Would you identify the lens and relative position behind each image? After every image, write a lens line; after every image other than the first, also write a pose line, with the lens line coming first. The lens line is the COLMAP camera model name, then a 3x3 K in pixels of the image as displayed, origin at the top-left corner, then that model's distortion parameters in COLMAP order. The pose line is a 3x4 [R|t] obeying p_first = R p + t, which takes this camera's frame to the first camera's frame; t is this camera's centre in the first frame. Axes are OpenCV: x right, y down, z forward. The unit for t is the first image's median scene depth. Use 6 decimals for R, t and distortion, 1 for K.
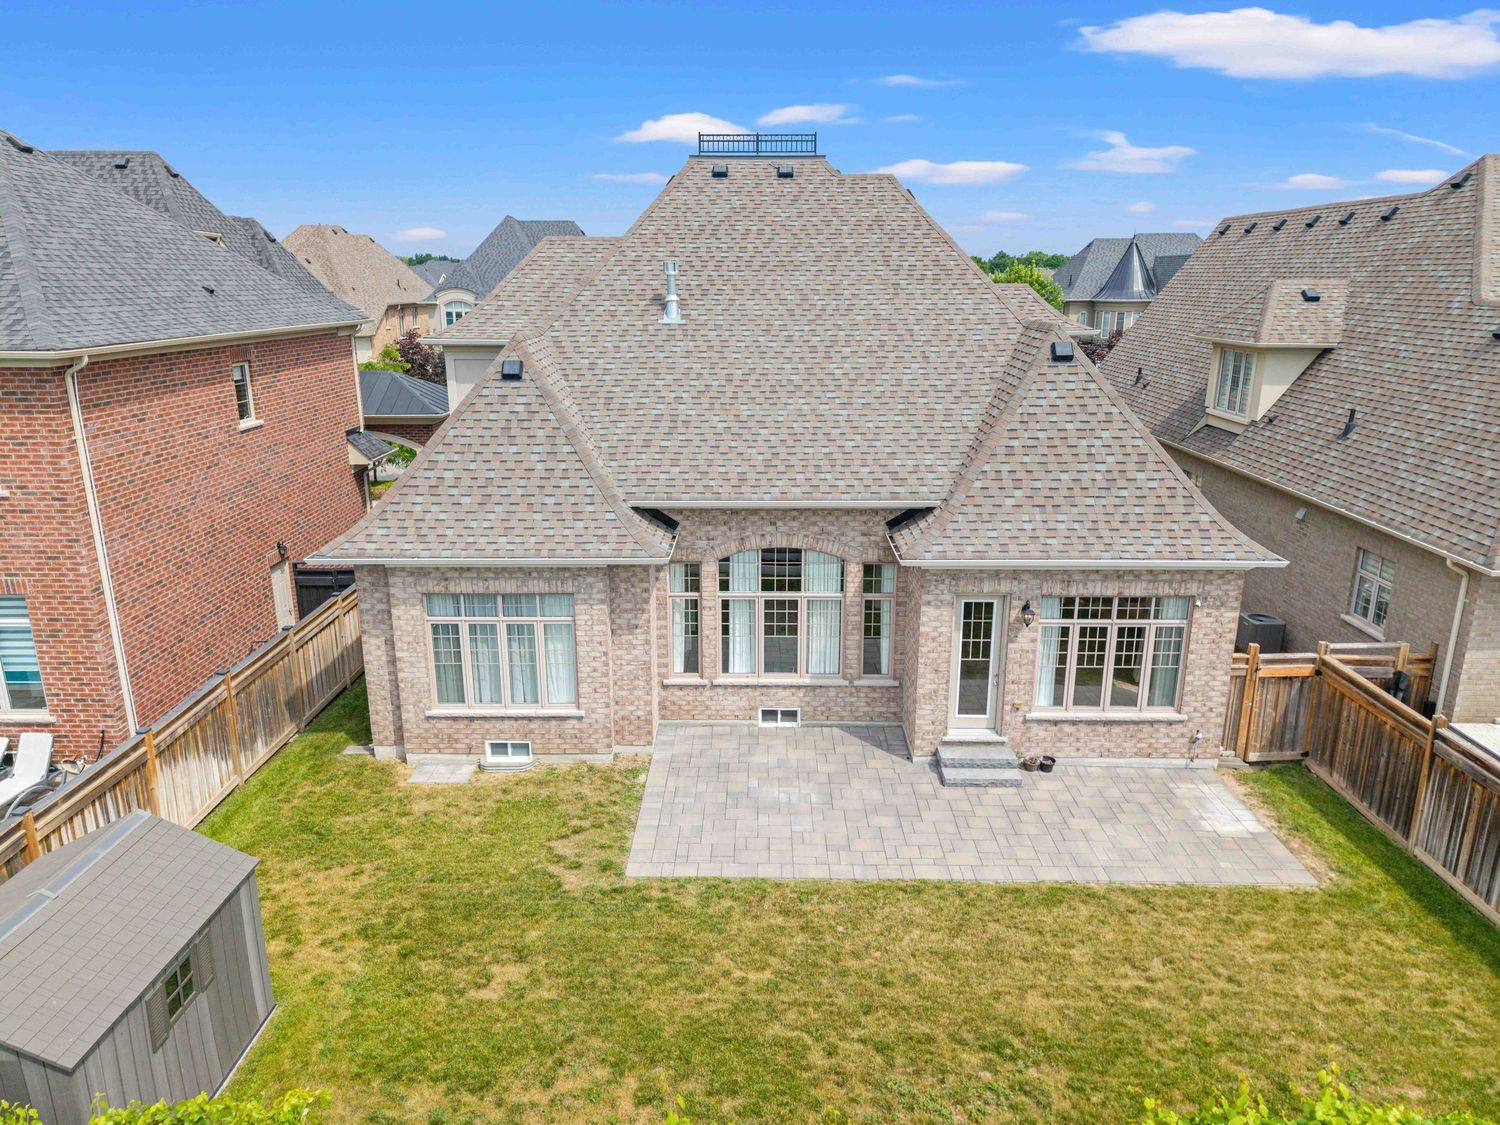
lens RADIAL K [[1003.6, 0, 743.0], [0, 1003.6, 568.9], [0, 0, 1]] dist [0.035848, -0.045378]
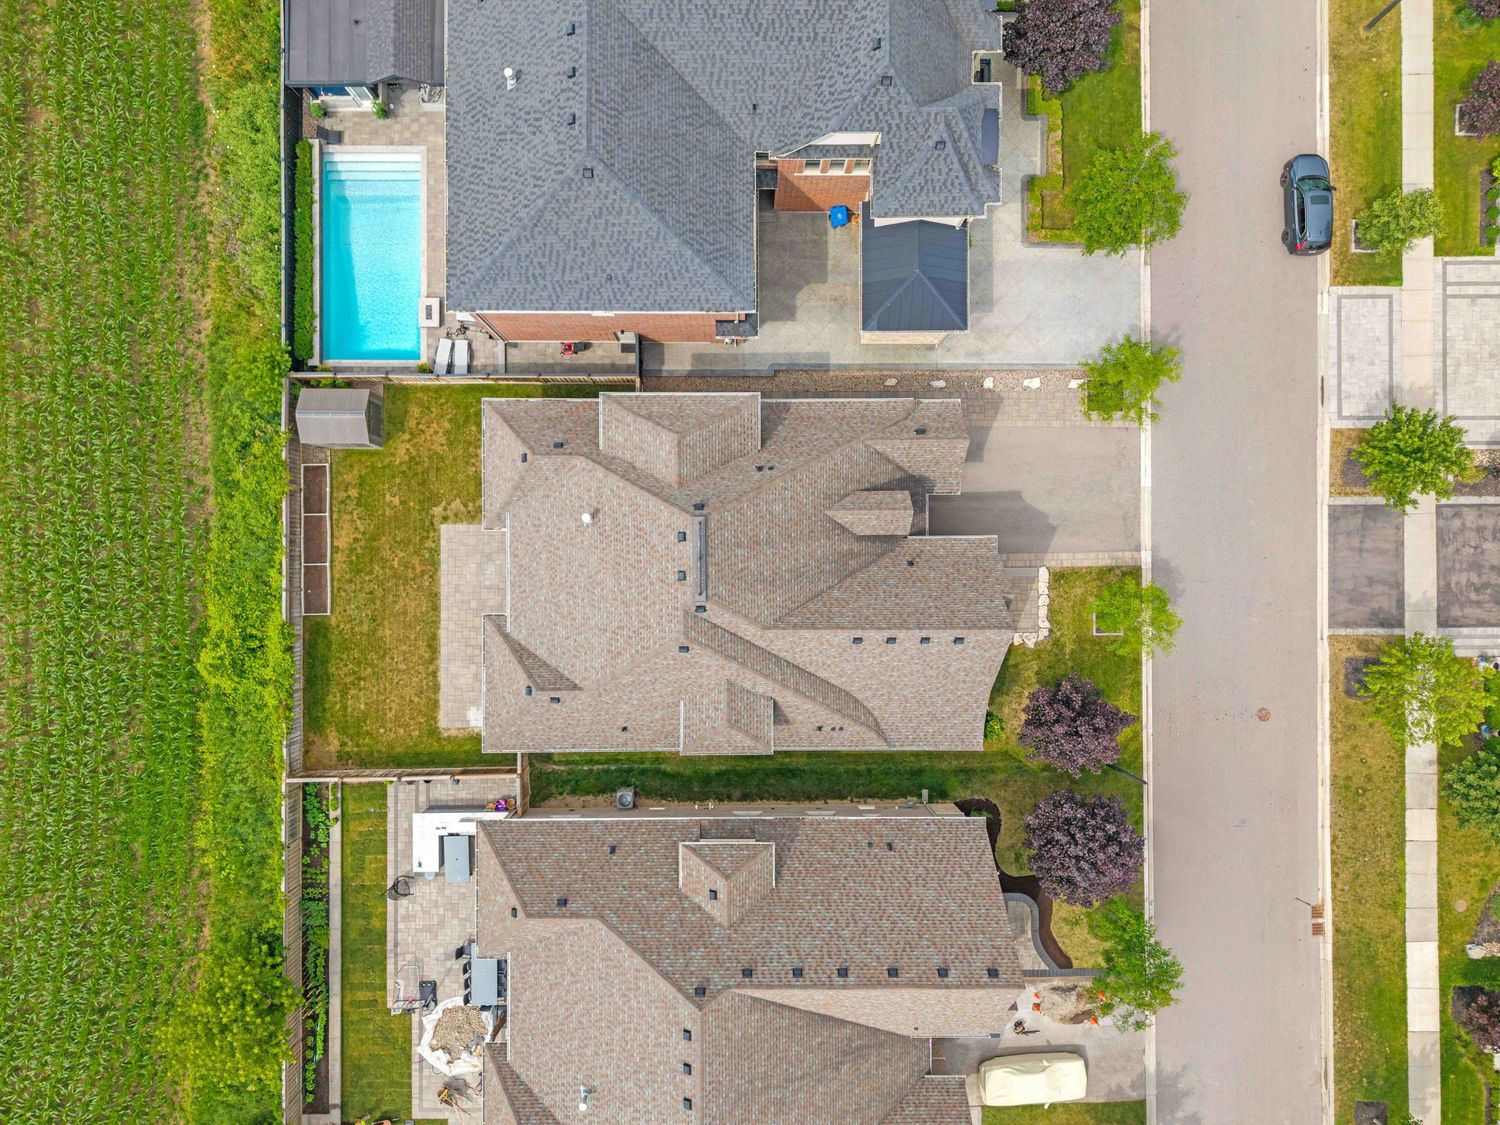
lens RADIAL K [[1003.6, 0, 742.5], [0, 1003.6, 563.2], [0, 0, 1]] dist [0.035848, -0.045378]
pose [[0.017127, 0.999819, -0.008288, 0.048572], [-0.283658, 0.012807, 0.958840, -2.684951], [0.958772, -0.014071, 0.283826, 0.838820]]
